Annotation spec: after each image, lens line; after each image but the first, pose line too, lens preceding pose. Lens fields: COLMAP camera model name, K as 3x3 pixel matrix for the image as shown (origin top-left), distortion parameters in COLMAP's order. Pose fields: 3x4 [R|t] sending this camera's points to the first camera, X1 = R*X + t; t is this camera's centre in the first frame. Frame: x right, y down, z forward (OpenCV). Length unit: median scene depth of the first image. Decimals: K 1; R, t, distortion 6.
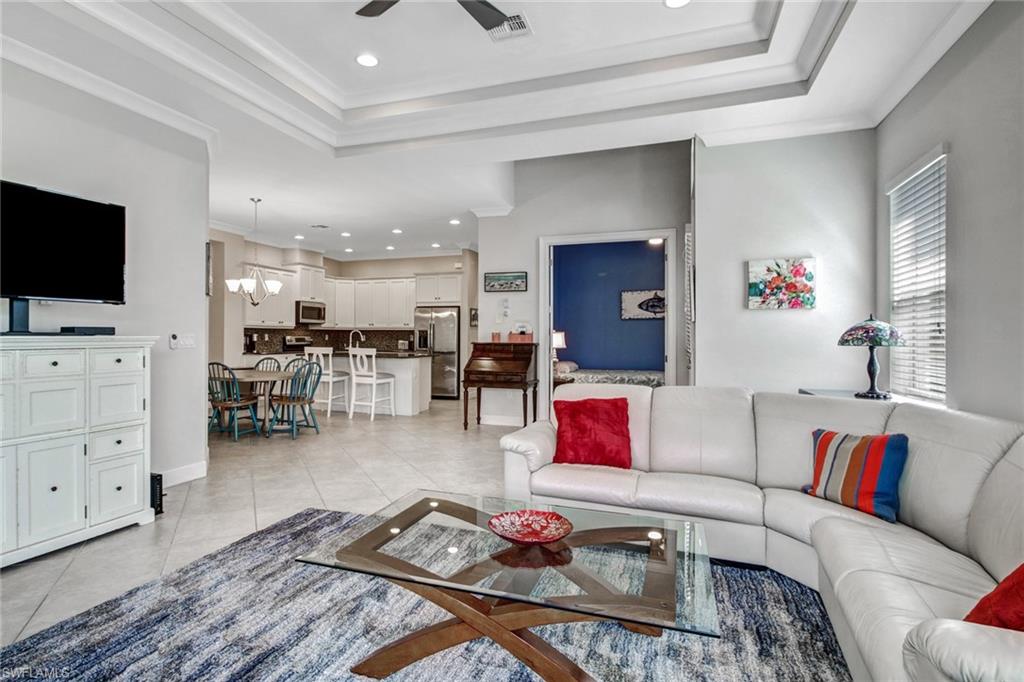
lens RADIAL K [[527.7, 0, 499.5], [0, 527.7, 340.3], [0, 0, 1]] dist [0.004361, 0.000141]
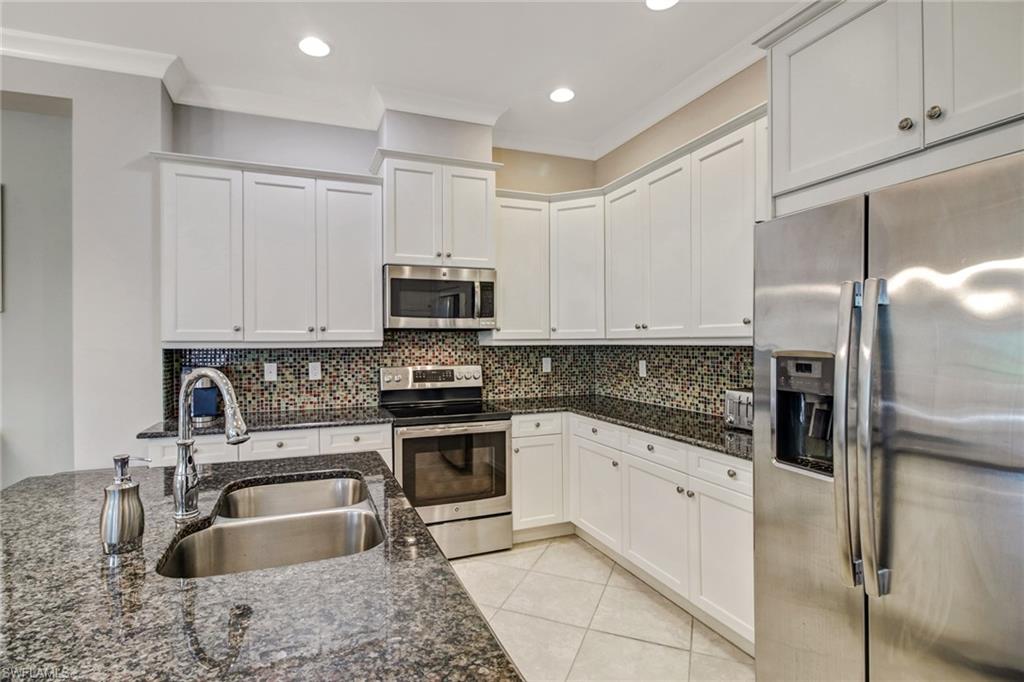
lens RADIAL K [[484.2, 0, 503.9], [0, 484.2, 336.0], [0, 0, 1]] dist [0.000308, -0.017934]
pose [[0.635562, -0.017121, -0.771860, -0.092911], [0.003098, 0.999803, -0.019626, -0.022103], [0.772044, 0.010082, 0.635489, 0.855118]]
